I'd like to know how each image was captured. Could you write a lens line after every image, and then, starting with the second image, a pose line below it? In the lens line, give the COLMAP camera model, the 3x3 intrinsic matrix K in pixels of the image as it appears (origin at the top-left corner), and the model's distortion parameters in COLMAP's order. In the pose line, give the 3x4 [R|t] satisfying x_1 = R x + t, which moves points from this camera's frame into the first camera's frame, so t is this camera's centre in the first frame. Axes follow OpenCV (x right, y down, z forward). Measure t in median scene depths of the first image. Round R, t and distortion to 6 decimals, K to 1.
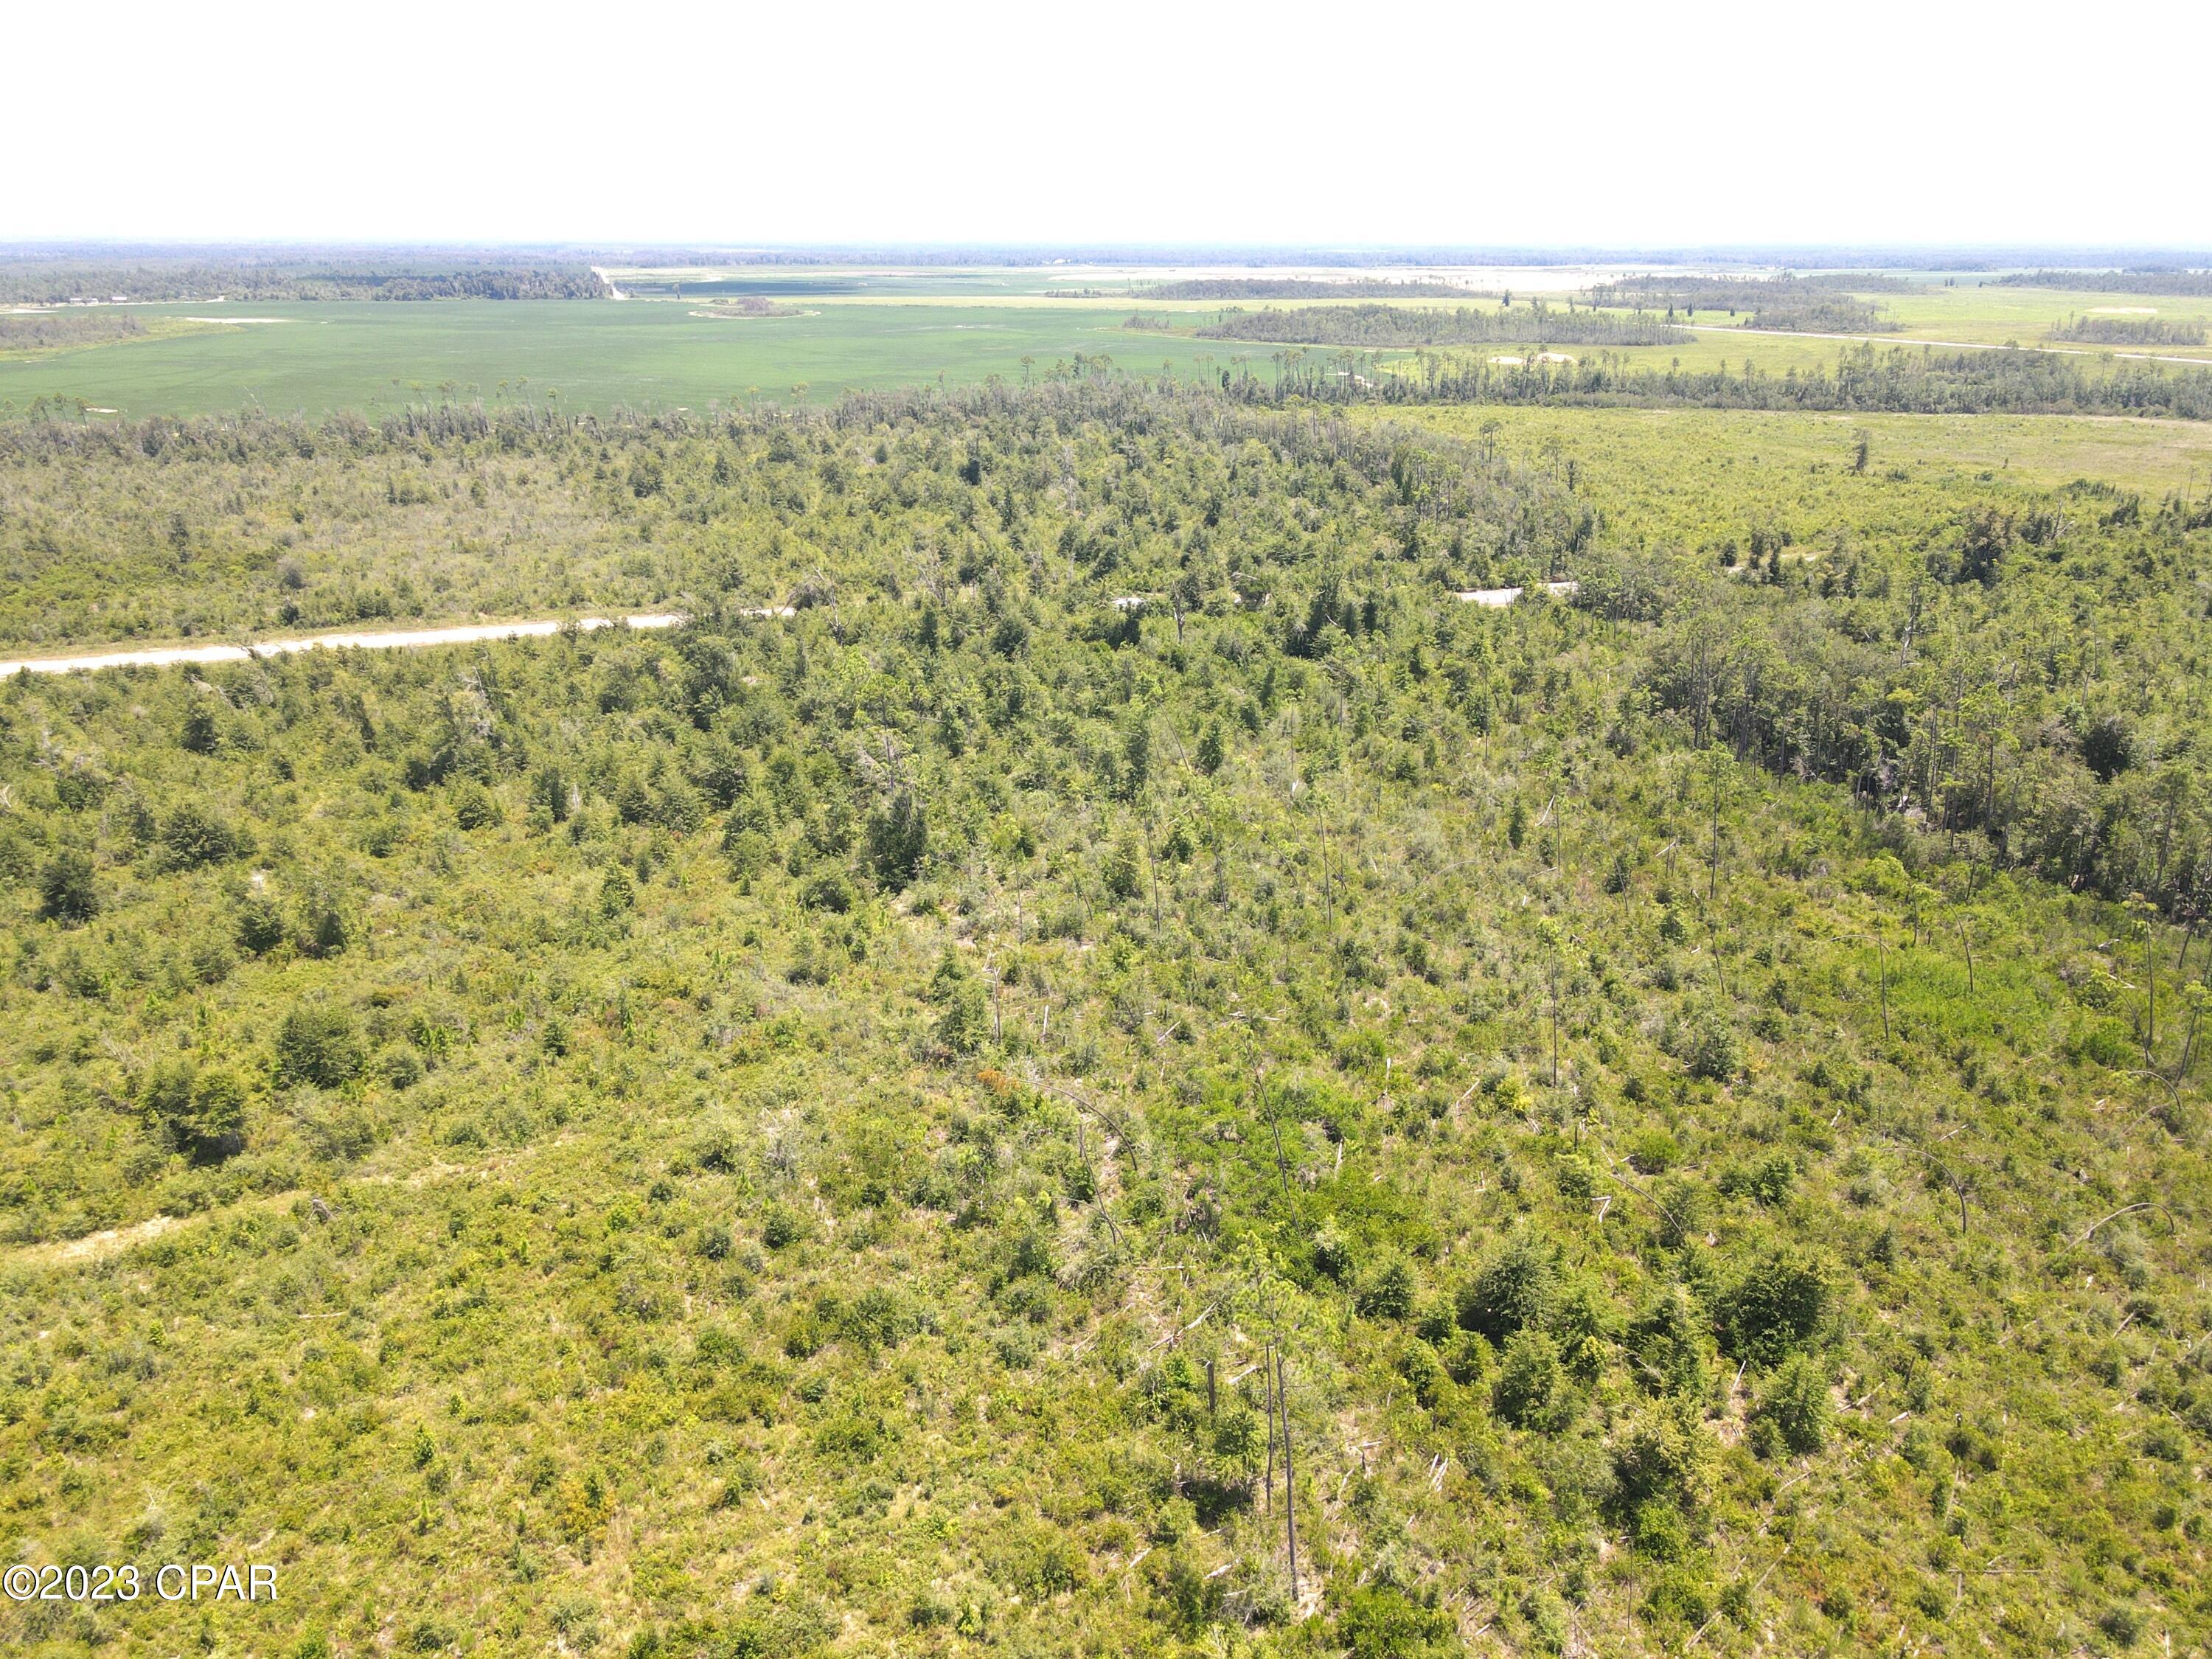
lens RADIAL K [[1595.1, 0, 1100.1], [0, 1595.1, 831.8], [0, 0, 1]] dist [0.009264, 0.006847]
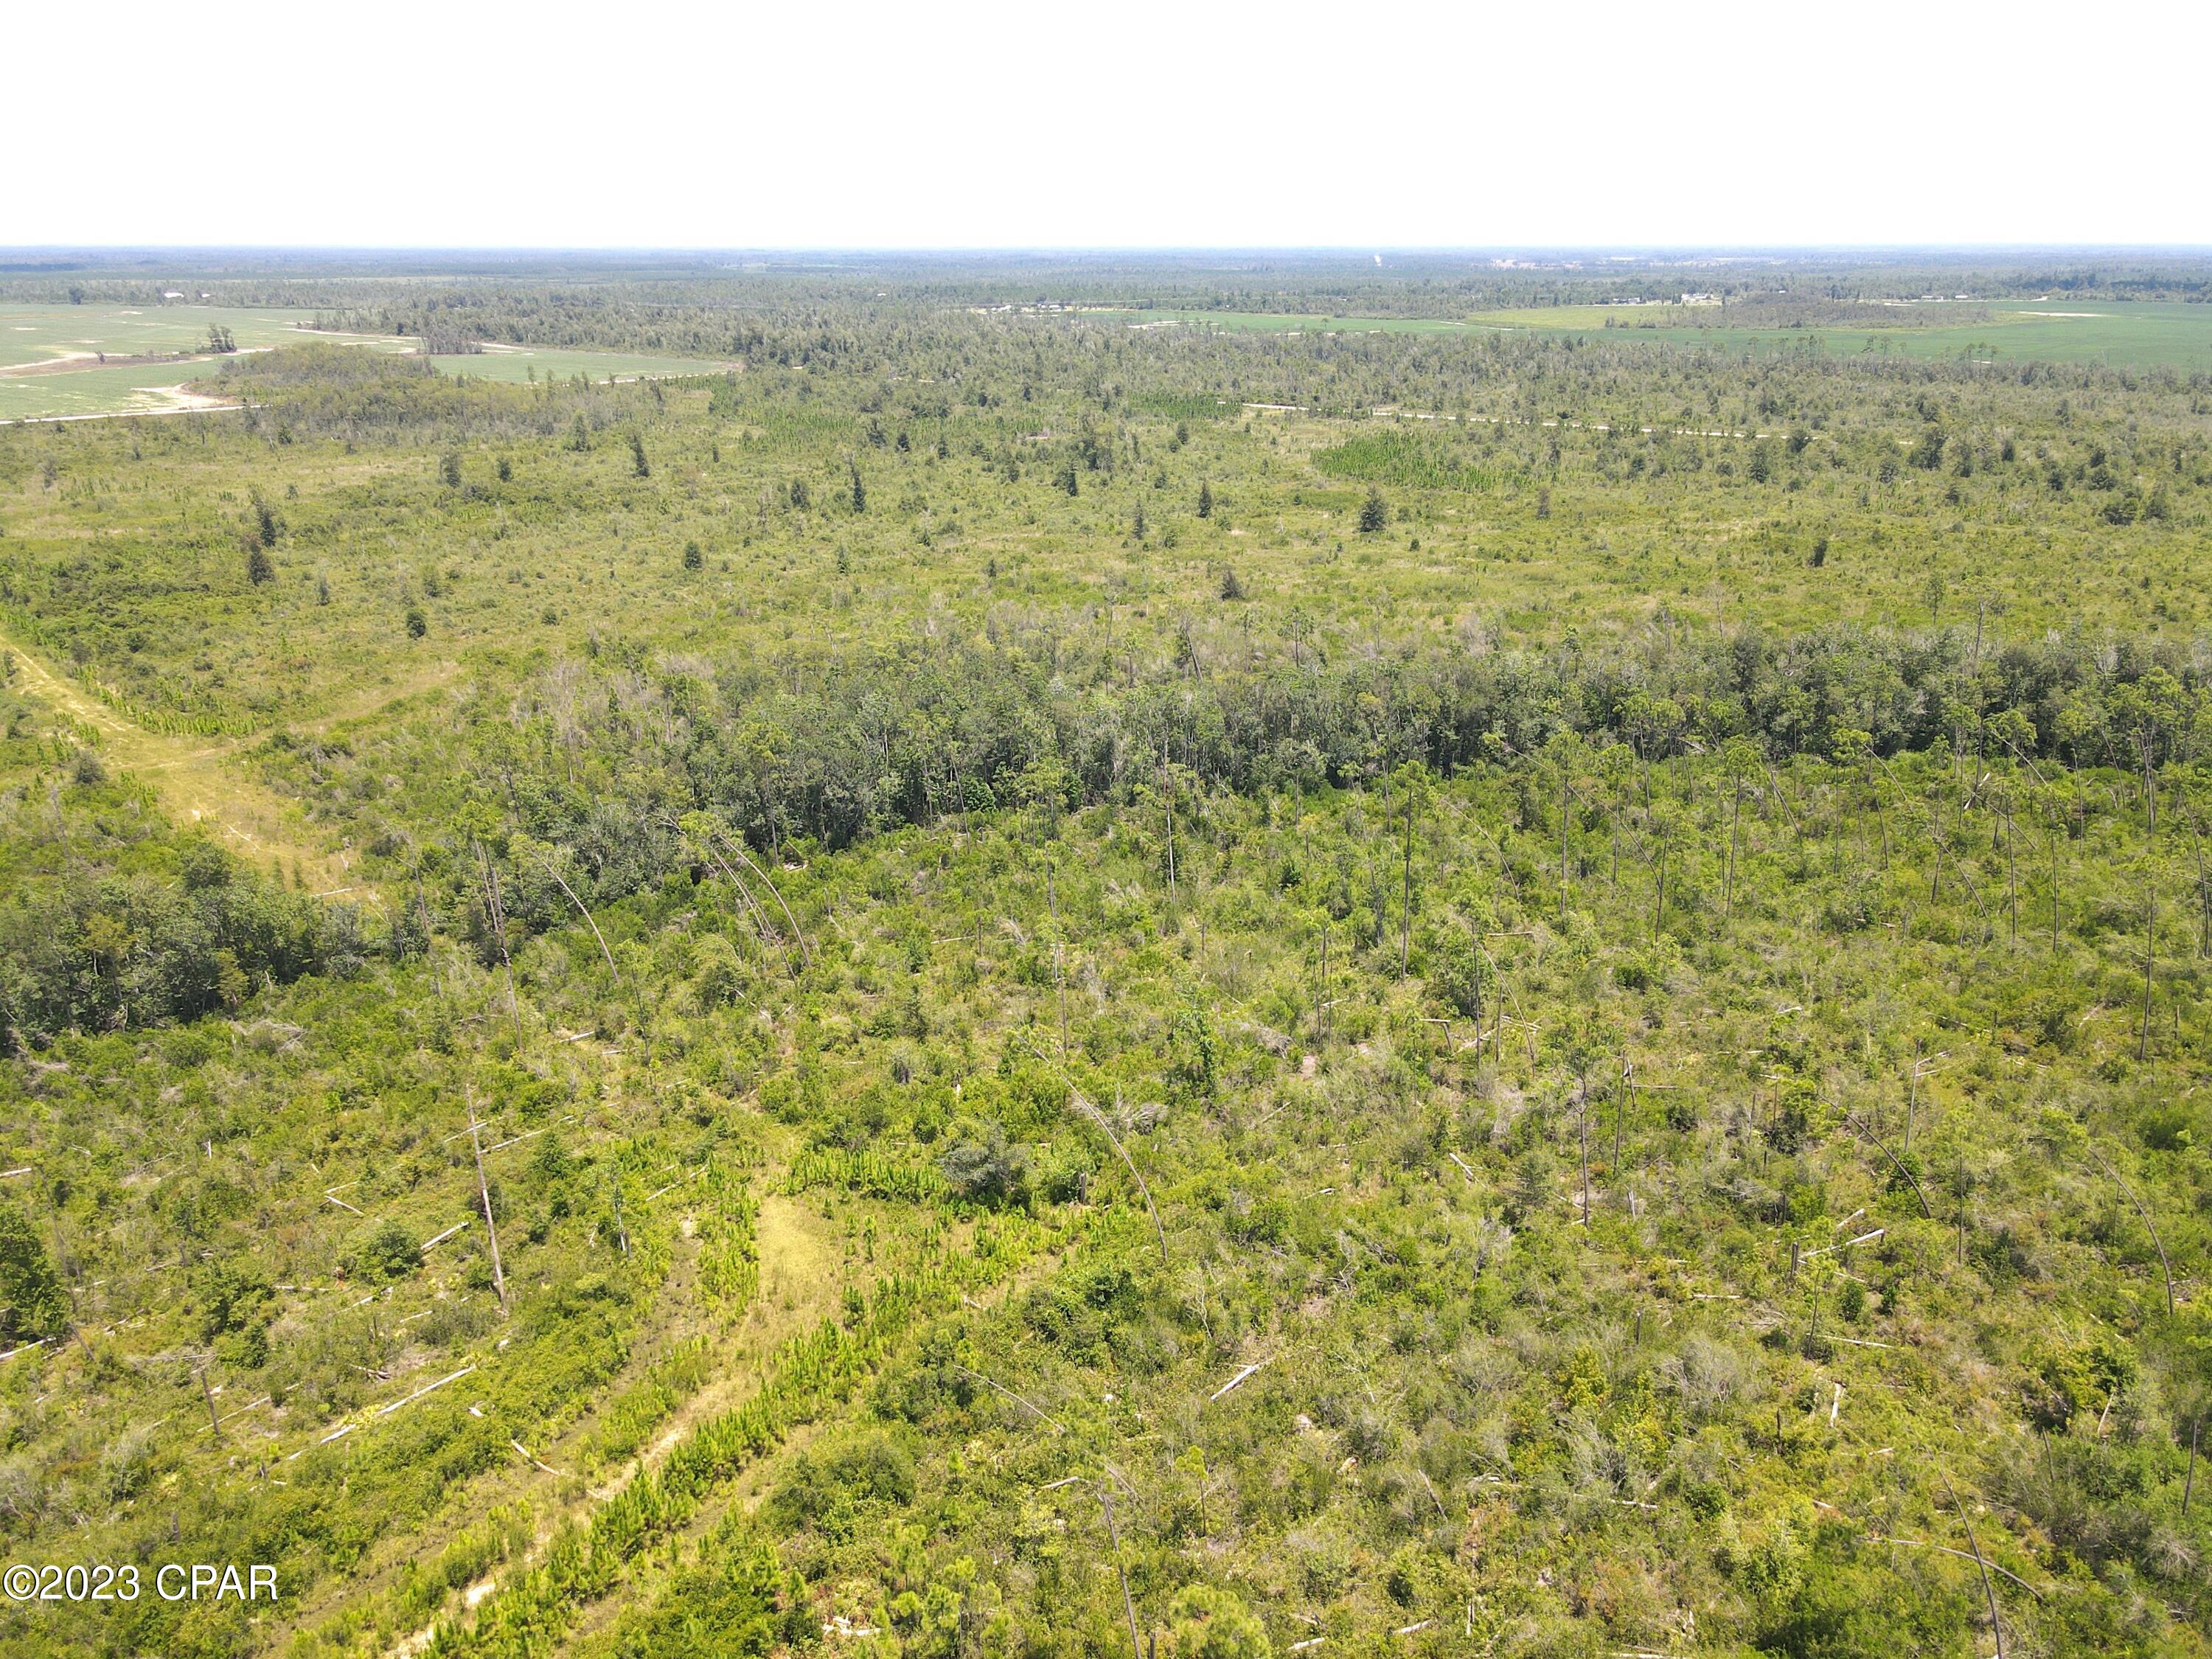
lens RADIAL K [[1602.0, 0, 1096.6], [0, 1602.0, 829.4], [0, 0, 1]] dist [0.031445, -0.023925]
pose [[0.567761, 0.277387, -0.775051, 0.297627], [-0.284587, 0.949604, 0.131386, 0.288566], [0.772437, 0.145974, 0.618089, -0.769647]]
